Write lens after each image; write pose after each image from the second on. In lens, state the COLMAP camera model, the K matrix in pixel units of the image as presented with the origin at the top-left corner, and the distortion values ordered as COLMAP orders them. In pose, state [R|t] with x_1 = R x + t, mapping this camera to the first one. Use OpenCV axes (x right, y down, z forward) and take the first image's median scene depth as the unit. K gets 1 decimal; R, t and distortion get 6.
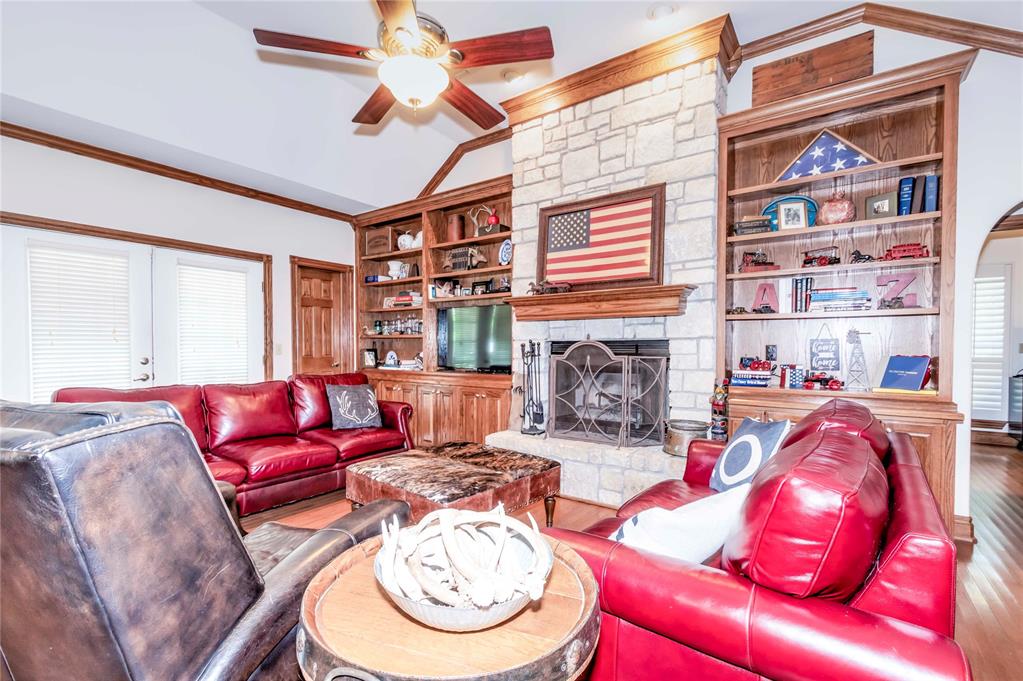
lens RADIAL K [[456.1, 0, 511.5], [0, 456.1, 357.2], [0, 0, 1]] dist [-0.002498, -0.000375]
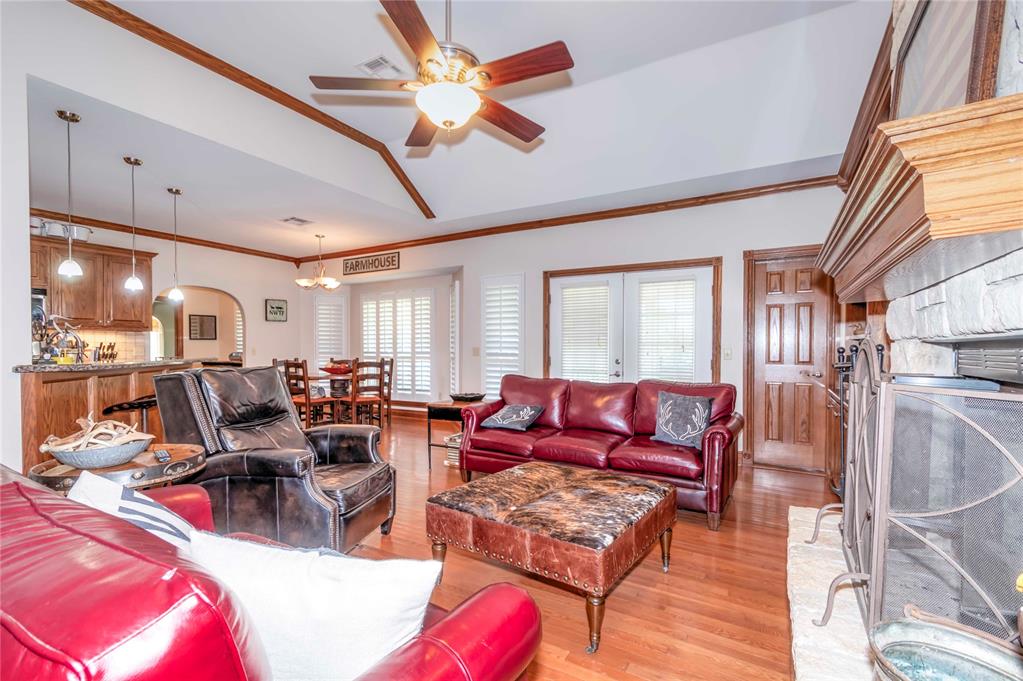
lens RADIAL K [[456.1, 0, 511.5], [0, 456.1, 357.2], [0, 0, 1]] dist [-0.002498, -0.000375]
pose [[0.093190, 0.018259, -0.995481, 0.471214], [-0.026932, 0.999512, 0.015812, -0.016212], [0.995284, 0.025337, 0.093636, 0.561873]]
